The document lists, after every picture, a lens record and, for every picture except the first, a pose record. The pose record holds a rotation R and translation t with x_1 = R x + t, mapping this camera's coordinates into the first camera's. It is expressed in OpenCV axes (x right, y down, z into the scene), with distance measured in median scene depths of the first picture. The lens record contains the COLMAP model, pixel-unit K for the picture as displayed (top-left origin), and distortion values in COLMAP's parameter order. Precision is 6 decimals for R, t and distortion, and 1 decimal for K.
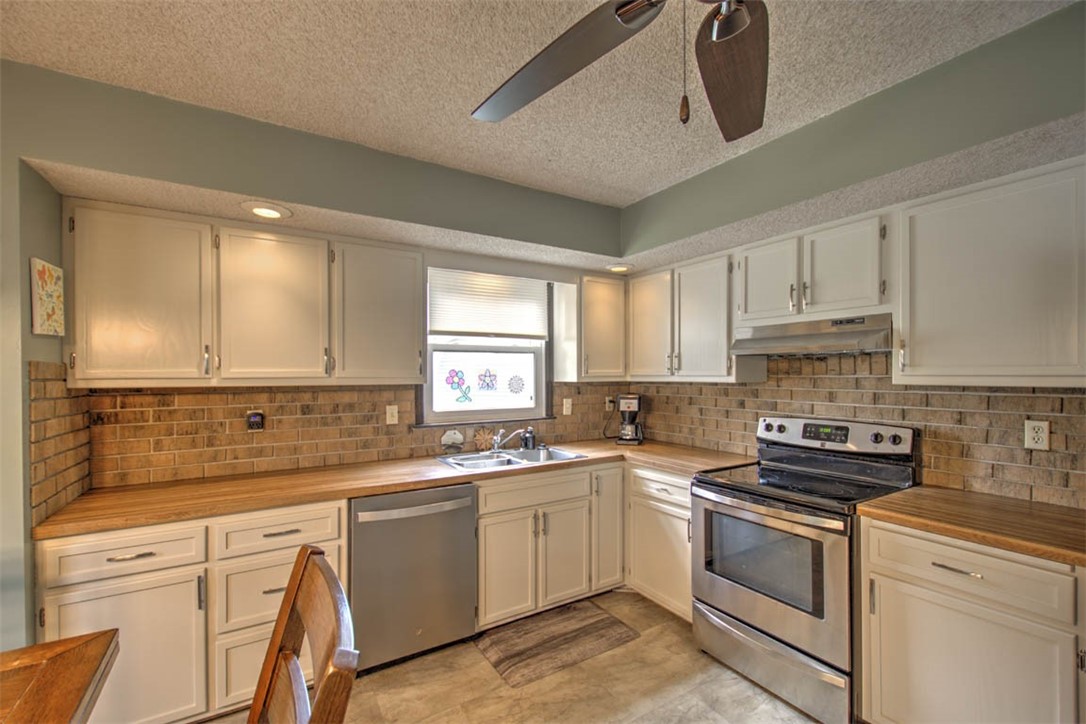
lens RADIAL K [[464.5, 0, 539.2], [0, 464.5, 373.7], [0, 0, 1]] dist [0.003660, -0.002810]
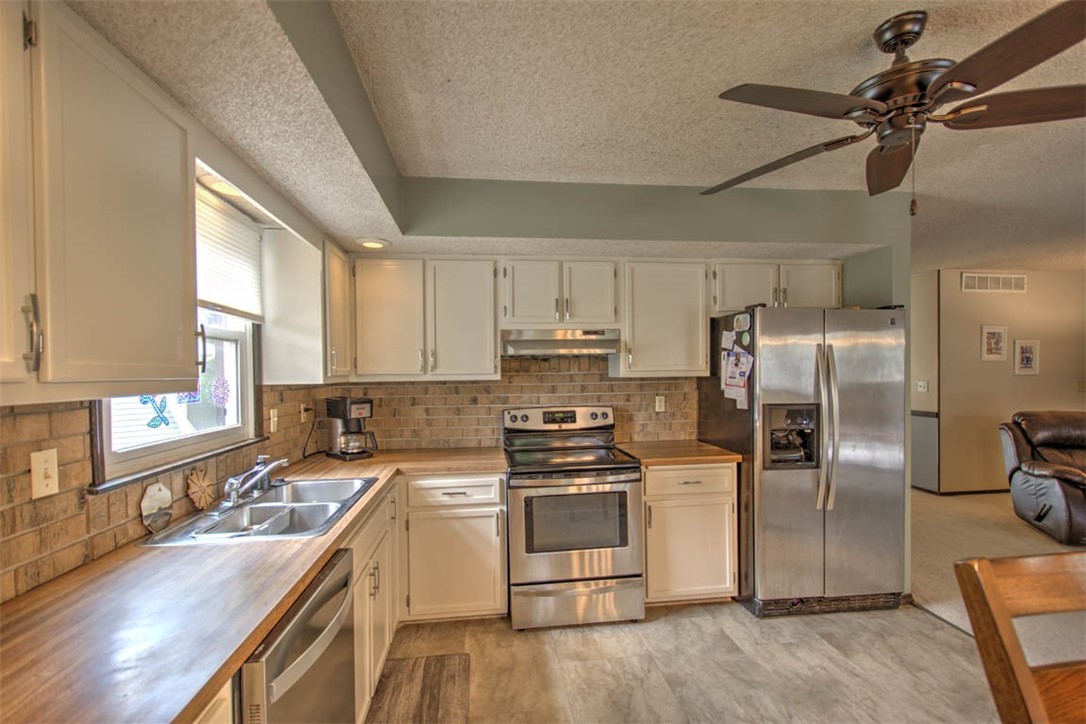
lens RADIAL K [[473.1, 0, 540.4], [0, 473.1, 379.8], [0, 0, 1]] dist [0.000626, -0.000213]
pose [[0.418288, -0.016660, 0.908162, -0.571637], [0.011351, 0.999850, 0.013114, 0.006035], [-0.908244, 0.004823, 0.418414, 0.474824]]
